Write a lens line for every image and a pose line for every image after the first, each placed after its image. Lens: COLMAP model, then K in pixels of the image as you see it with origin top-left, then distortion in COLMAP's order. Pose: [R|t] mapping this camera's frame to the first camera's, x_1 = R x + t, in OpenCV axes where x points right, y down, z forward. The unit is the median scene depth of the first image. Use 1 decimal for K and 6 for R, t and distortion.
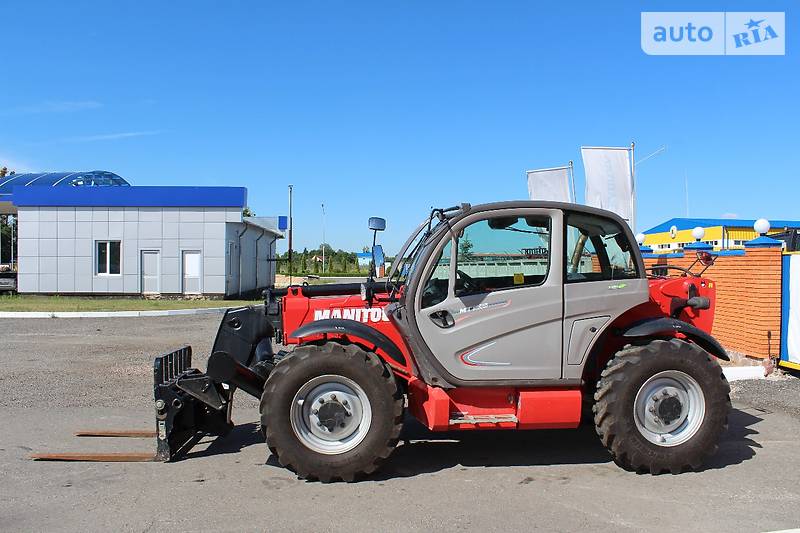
lens RADIAL K [[693.9, 0, 400.0], [0, 693.9, 266.5], [0, 0, 1]] dist [-0.139168, -0.000624]
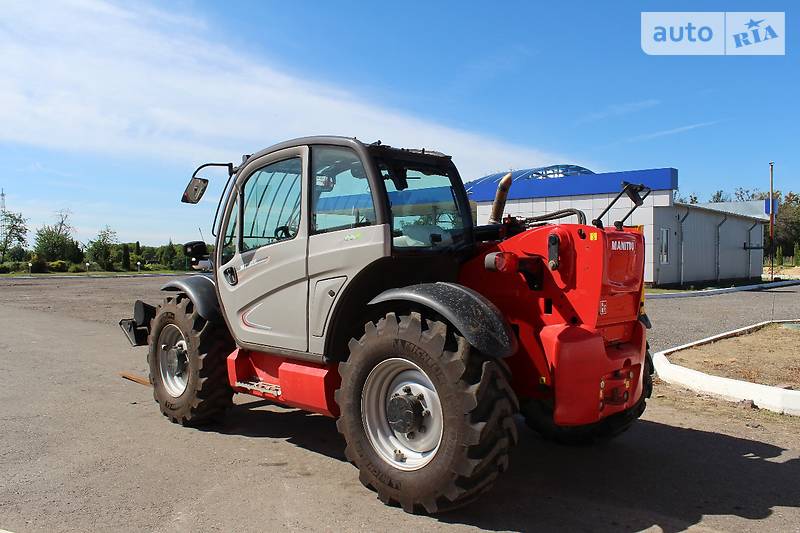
lens RADIAL K [[693.9, 0, 400.0], [0, 693.9, 266.5], [0, 0, 1]] dist [-0.139168, -0.000624]
pose [[0.638763, -0.002844, -0.769398, 0.937326], [0.004516, 0.999990, 0.000053, 0.062142], [0.769390, -0.003508, 0.638770, 0.556143]]
